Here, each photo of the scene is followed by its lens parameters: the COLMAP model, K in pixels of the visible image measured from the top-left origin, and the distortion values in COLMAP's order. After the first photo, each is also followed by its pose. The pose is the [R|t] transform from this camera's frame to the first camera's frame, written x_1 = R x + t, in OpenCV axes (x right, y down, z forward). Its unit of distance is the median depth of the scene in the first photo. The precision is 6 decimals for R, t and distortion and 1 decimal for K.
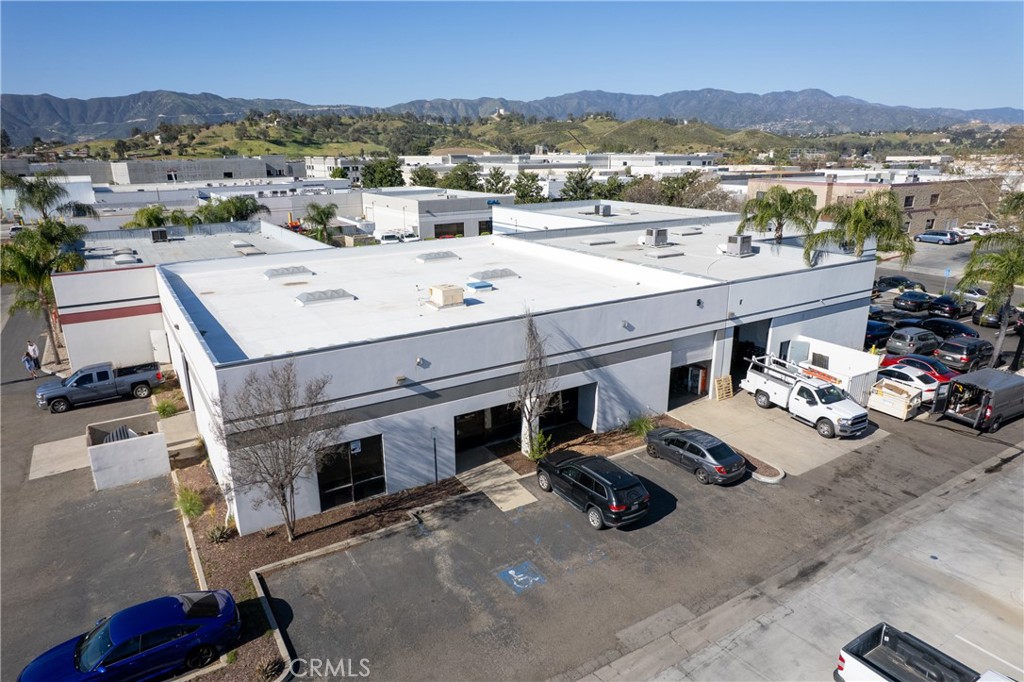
lens RADIAL K [[654.9, 0, 507.9], [0, 654.9, 346.4], [0, 0, 1]] dist [-0.078513, 0.073778]
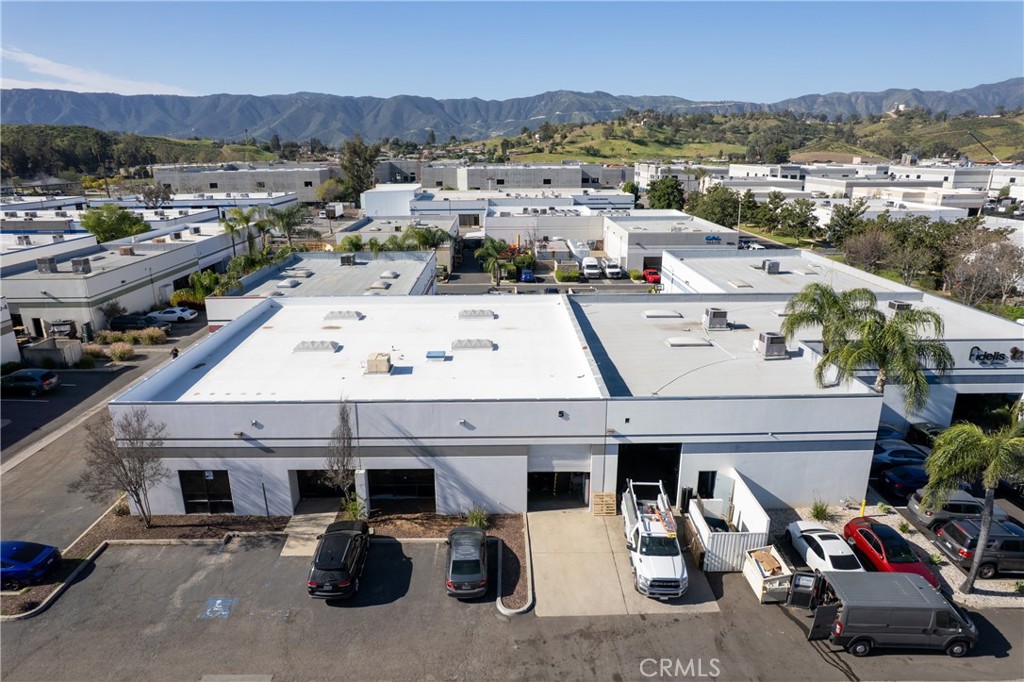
lens RADIAL K [[654.9, 0, 508.7], [0, 654.9, 344.1], [0, 0, 1]] dist [-0.078513, 0.073778]
pose [[0.854920, 0.153352, -0.495576, 0.609882], [-0.152070, 0.987425, 0.043213, -0.177024], [0.495971, 0.038418, 0.867489, 0.083969]]
